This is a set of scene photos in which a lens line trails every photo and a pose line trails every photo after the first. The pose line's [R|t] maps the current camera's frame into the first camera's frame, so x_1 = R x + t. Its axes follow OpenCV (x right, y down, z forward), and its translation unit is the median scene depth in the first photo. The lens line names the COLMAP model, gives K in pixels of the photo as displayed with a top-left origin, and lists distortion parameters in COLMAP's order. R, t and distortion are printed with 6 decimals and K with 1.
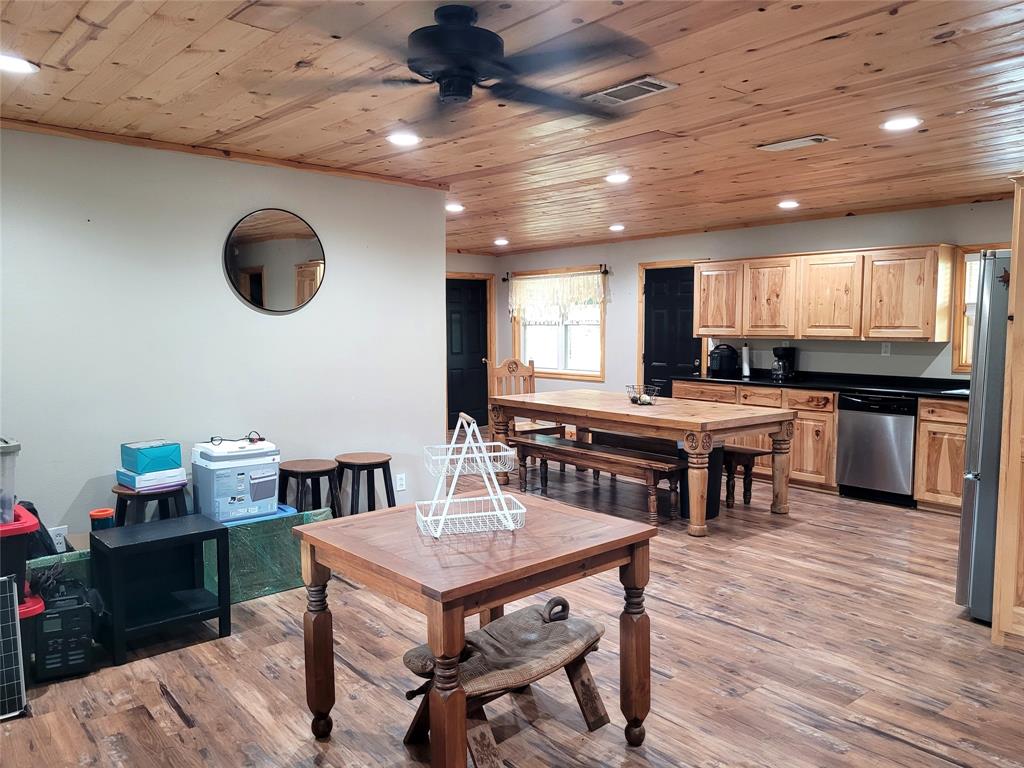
lens RADIAL K [[780.1, 0, 510.4], [0, 780.1, 384.3], [0, 0, 1]] dist [0.013073, -0.011964]
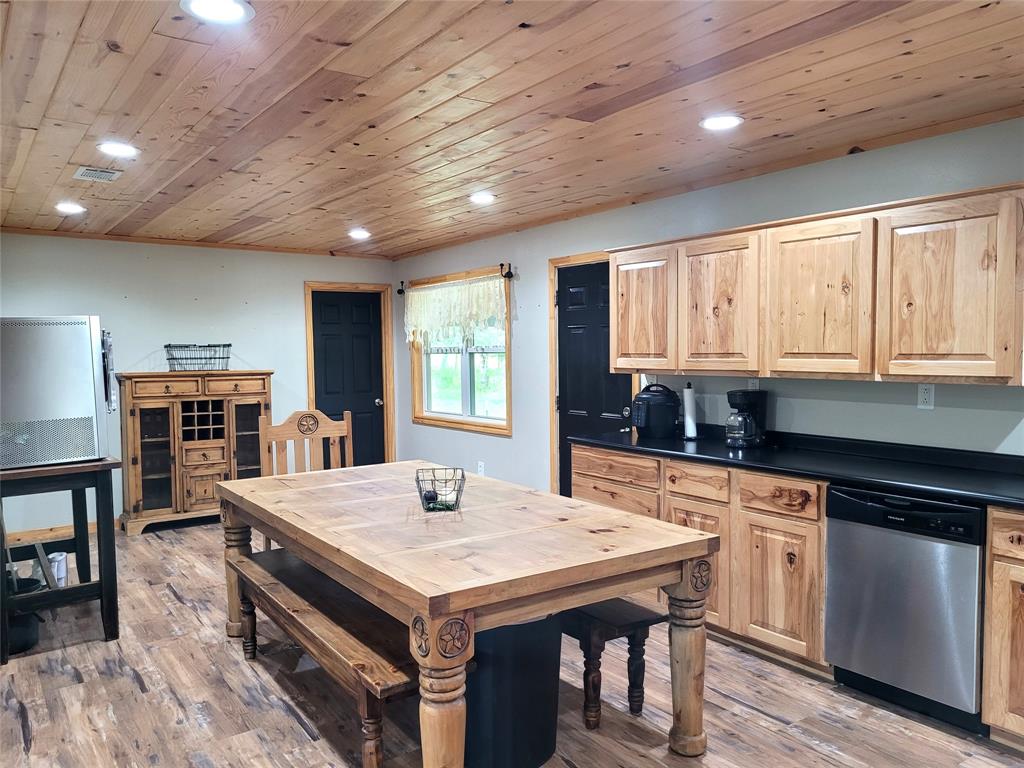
lens RADIAL K [[780.1, 0, 514.3], [0, 780.1, 388.2], [0, 0, 1]] dist [0.013073, -0.011964]
pose [[0.996786, -0.007301, -0.079779, 0.230316], [0.005172, 0.999626, -0.026852, -0.035369], [0.079945, 0.026353, 0.996451, 0.422997]]
